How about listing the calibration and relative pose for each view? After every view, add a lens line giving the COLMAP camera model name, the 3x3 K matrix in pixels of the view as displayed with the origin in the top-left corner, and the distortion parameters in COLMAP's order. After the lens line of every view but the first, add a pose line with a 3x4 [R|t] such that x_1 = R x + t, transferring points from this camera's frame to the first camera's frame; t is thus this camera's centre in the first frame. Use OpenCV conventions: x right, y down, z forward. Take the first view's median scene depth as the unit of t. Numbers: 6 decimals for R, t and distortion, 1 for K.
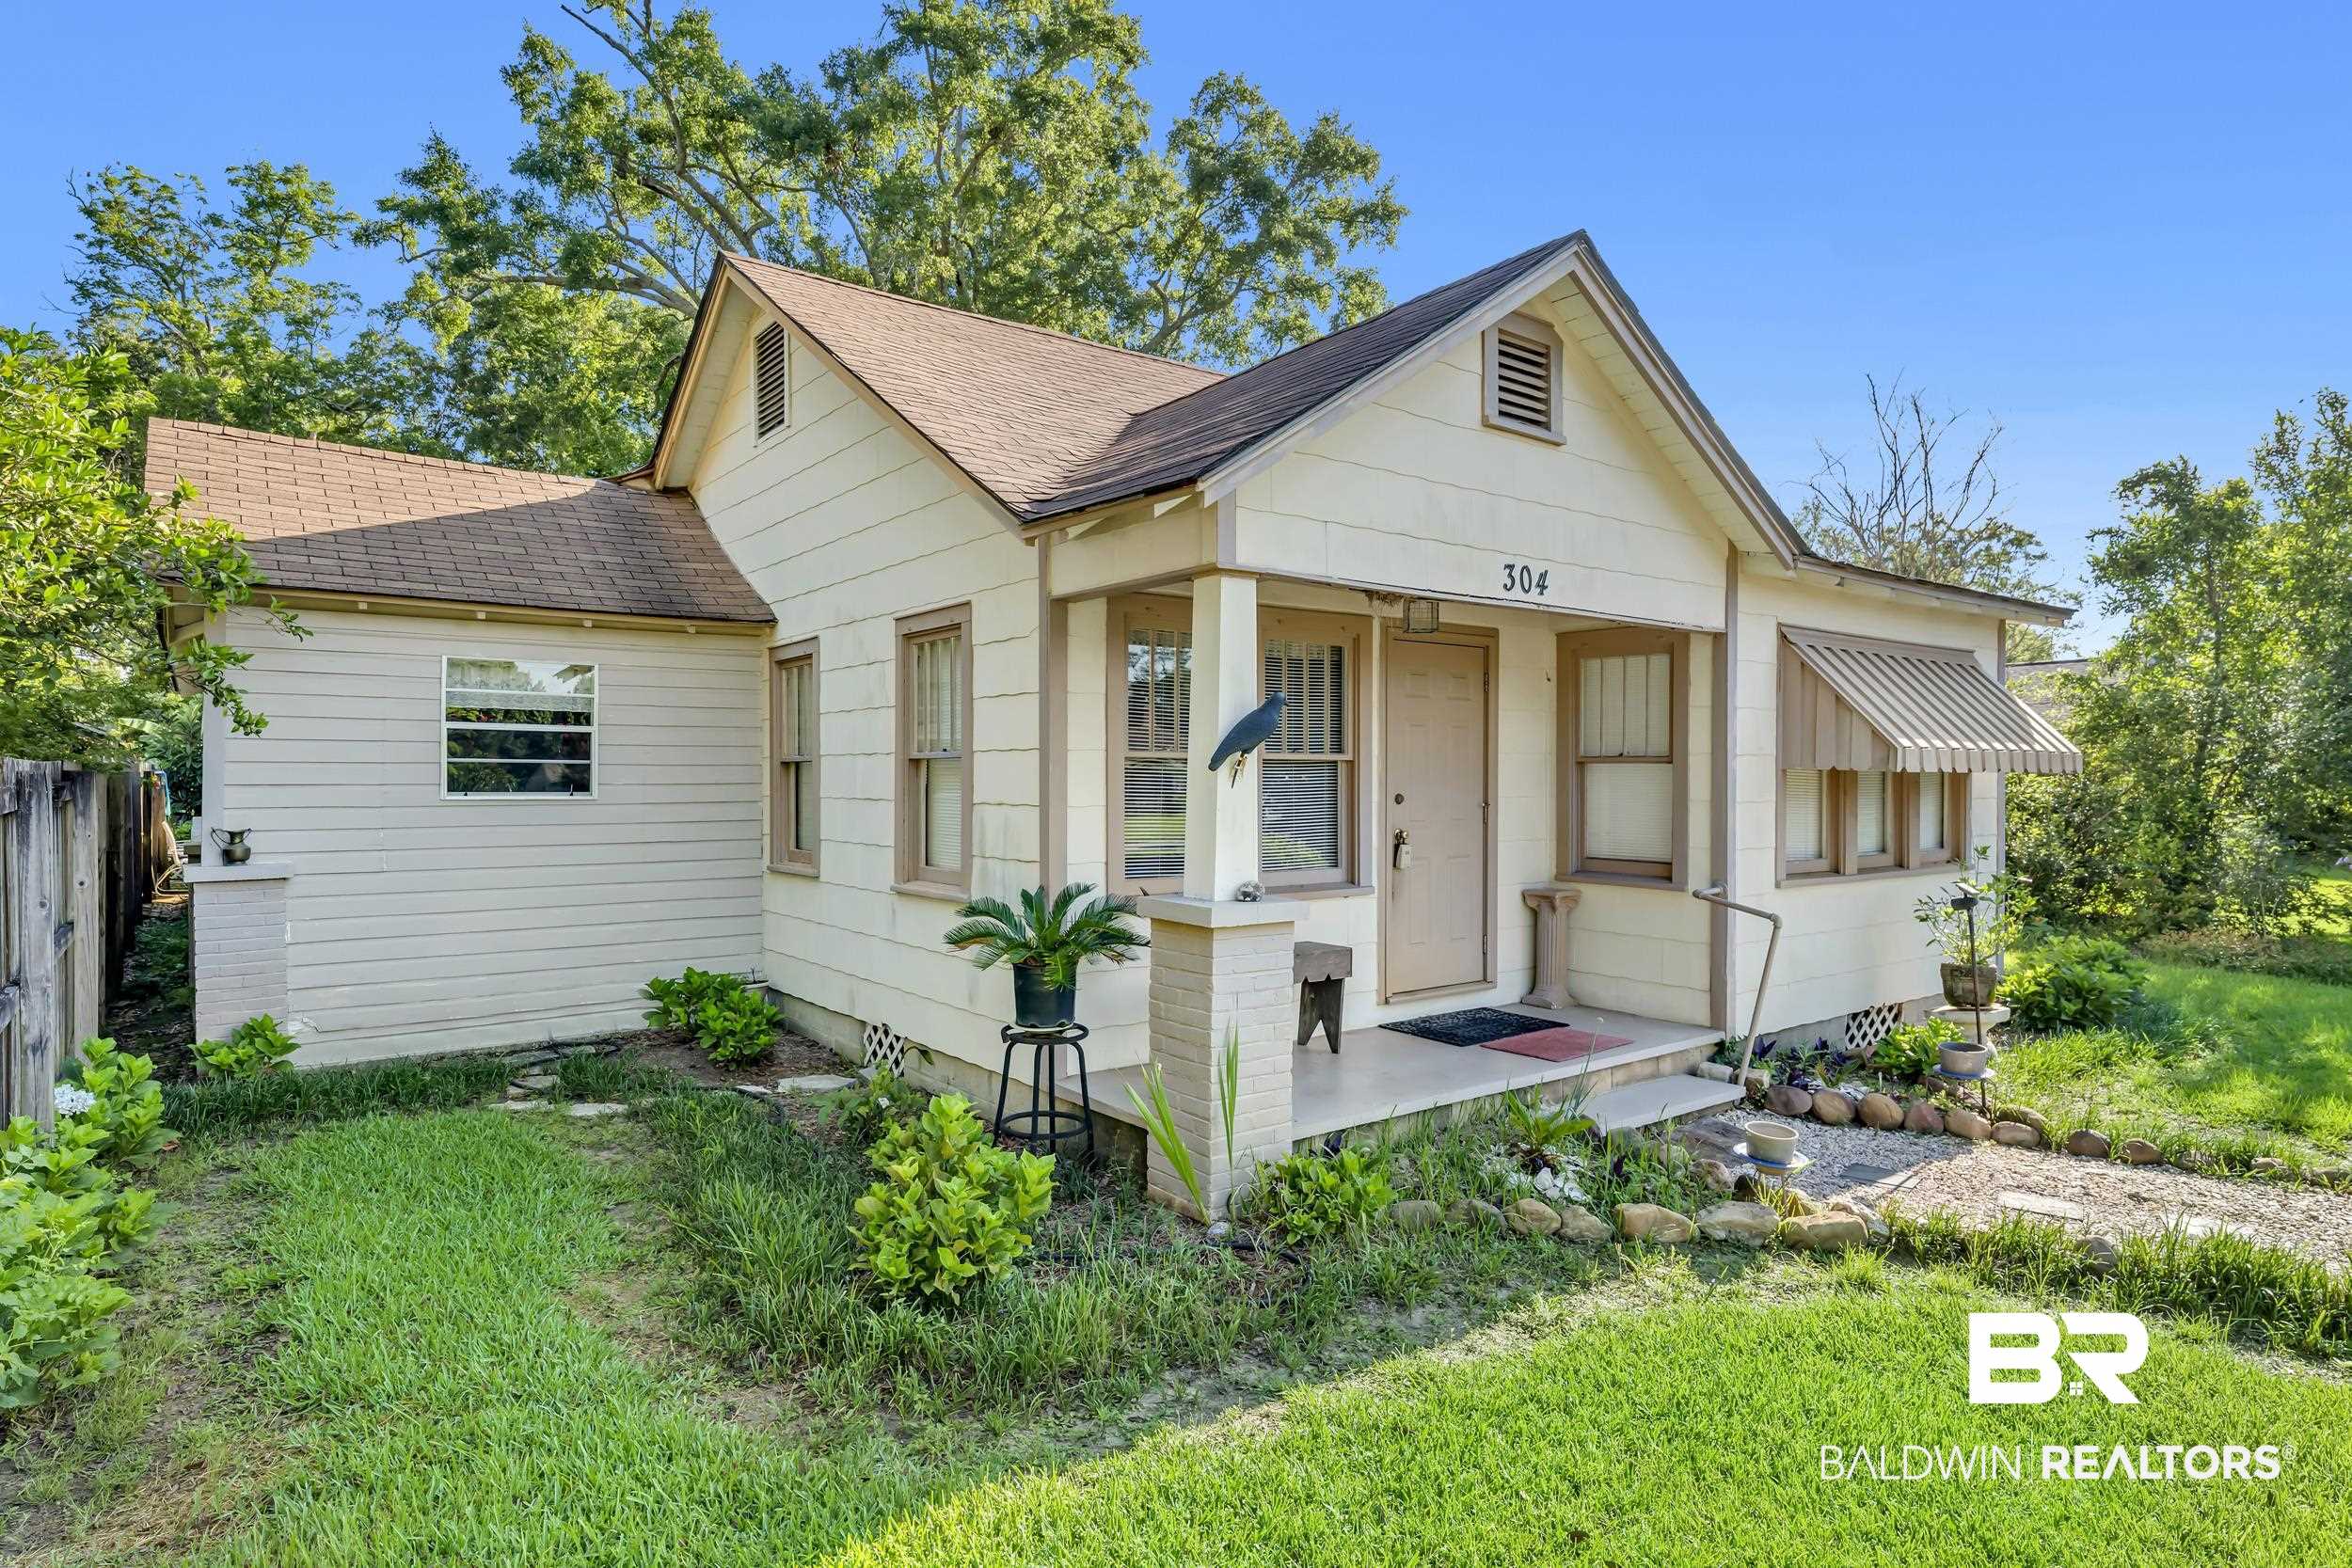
lens RADIAL K [[1240.6, 0, 1176.0], [0, 1240.6, 784.0], [0, 0, 1]] dist [-0.001971, 0.000584]
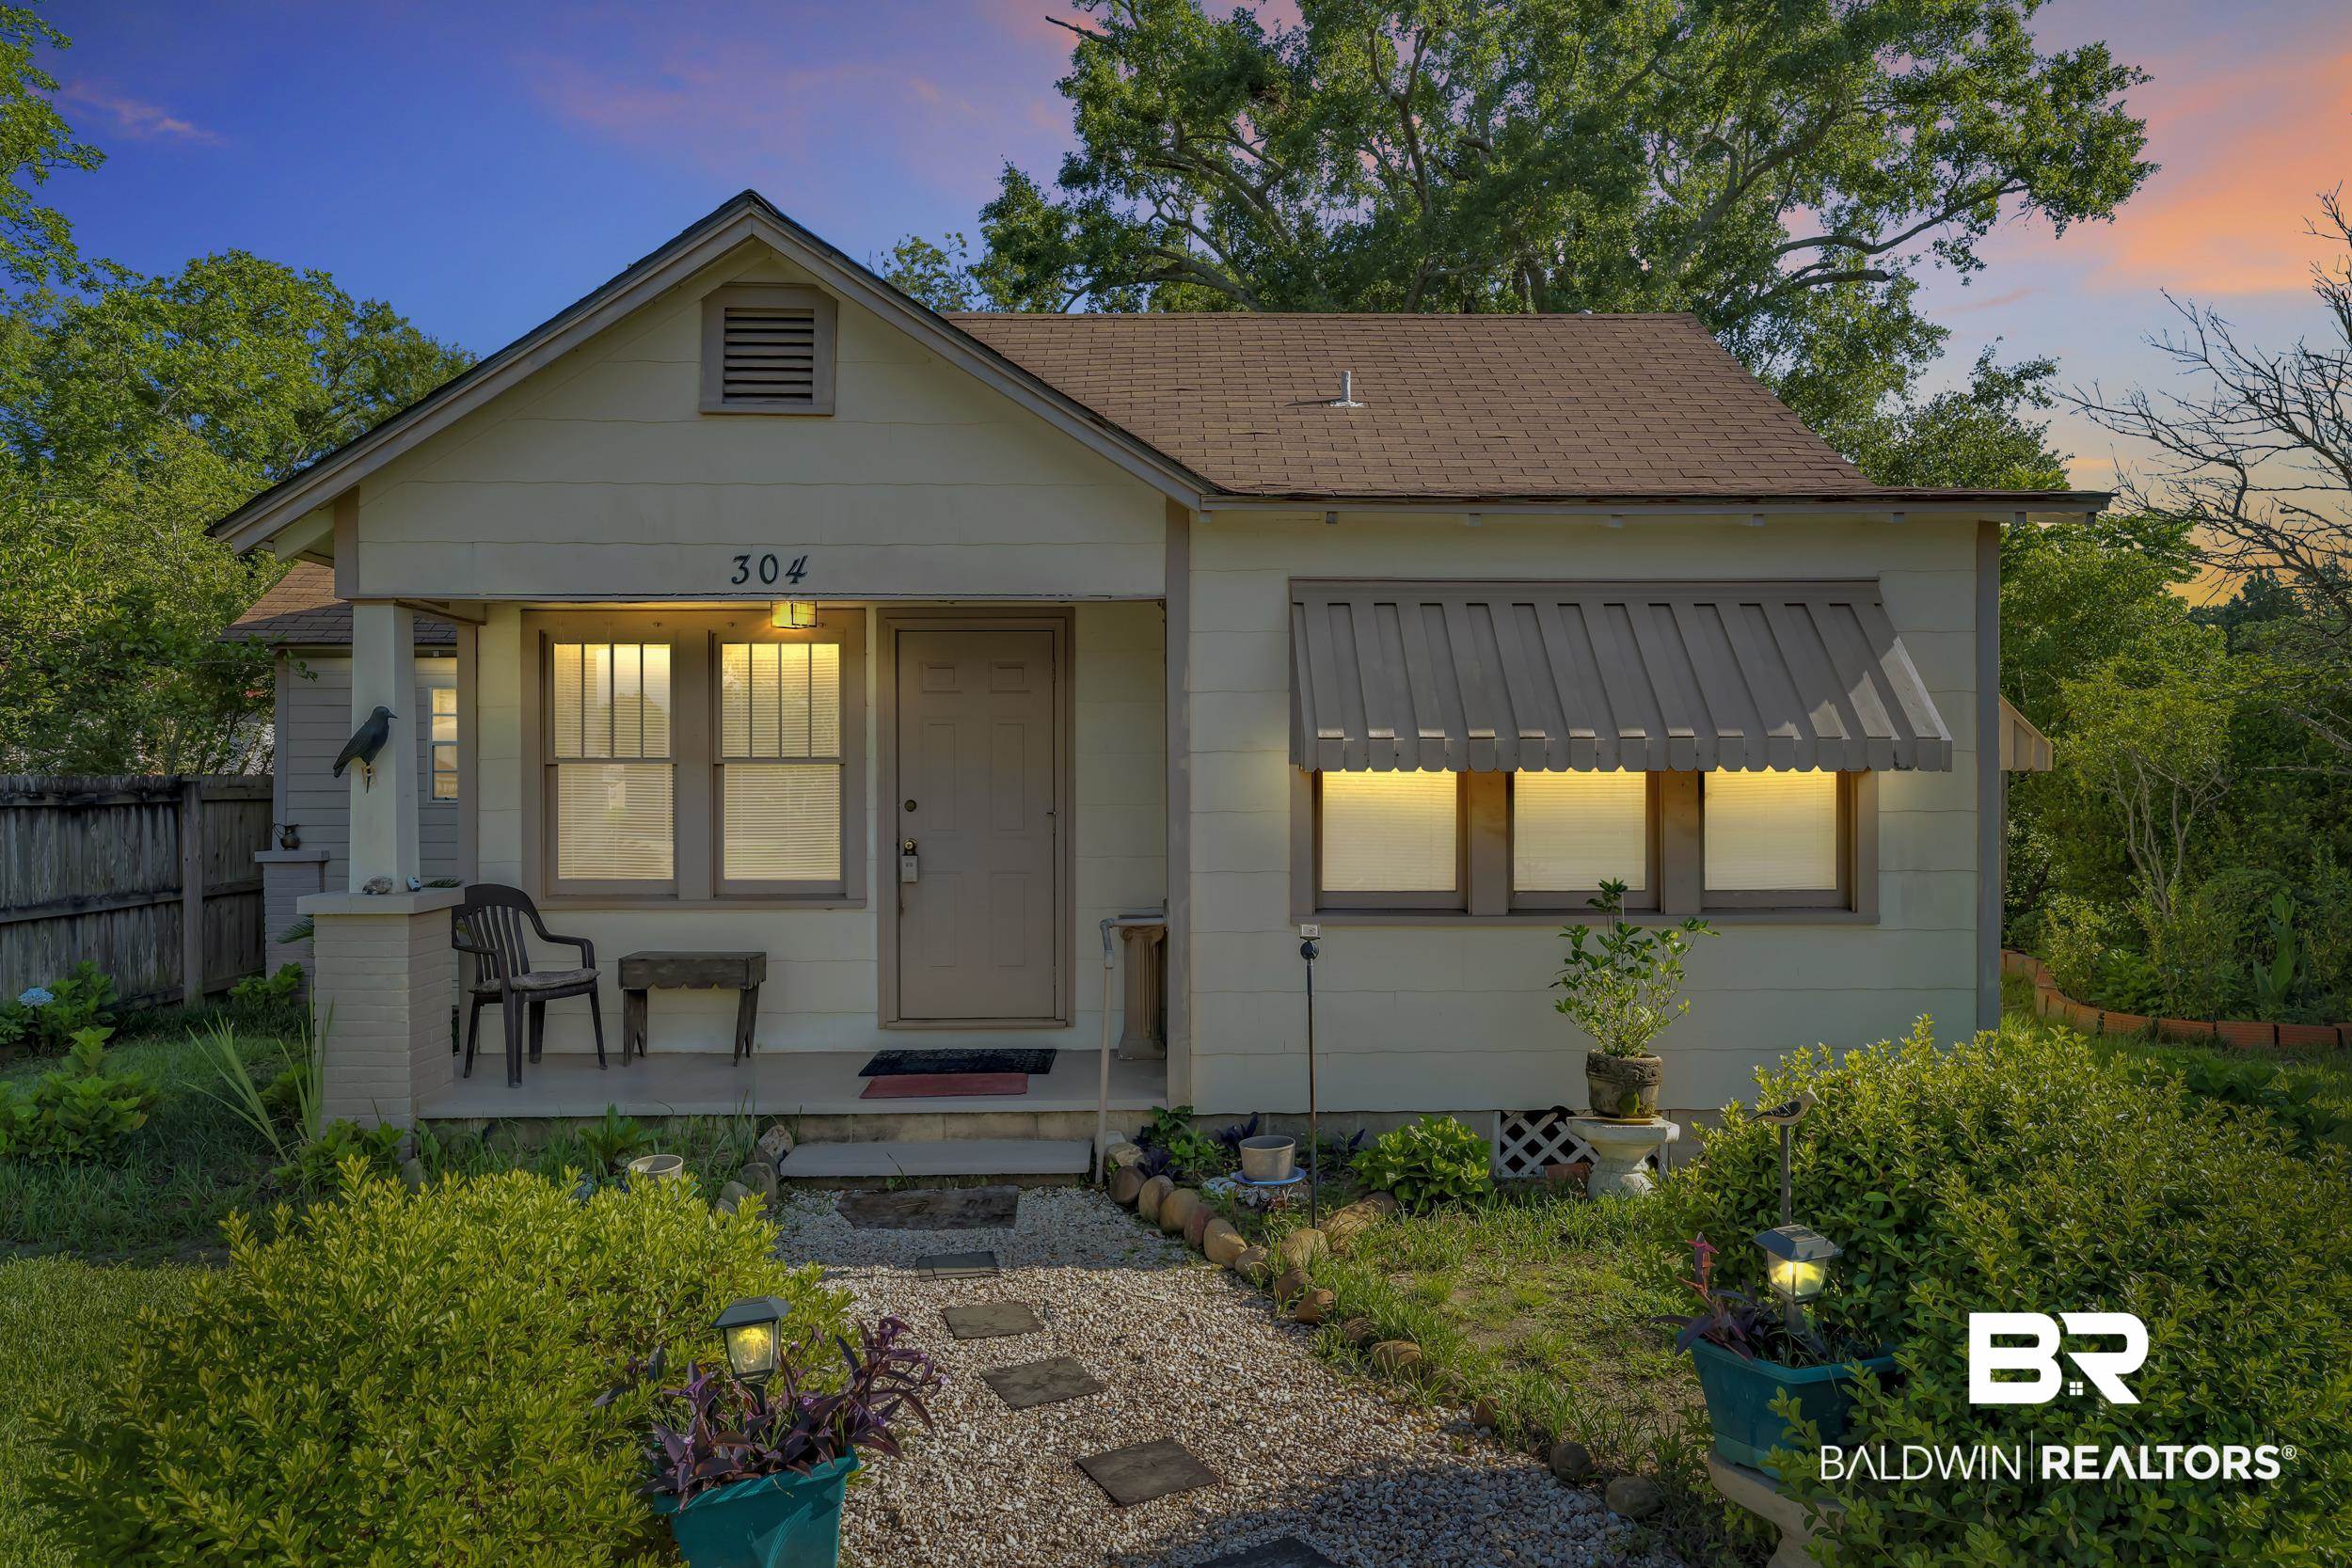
lens RADIAL K [[1514.6, 0, 1176.0], [0, 1514.6, 784.0], [0, 0, 1]] dist [-0.001512, 0.000042]
pose [[0.820428, -0.003348, -0.571741, 0.975336], [-0.001178, 0.999971, -0.007546, 0.004143], [0.571749, 0.006864, 0.820400, 0.198339]]
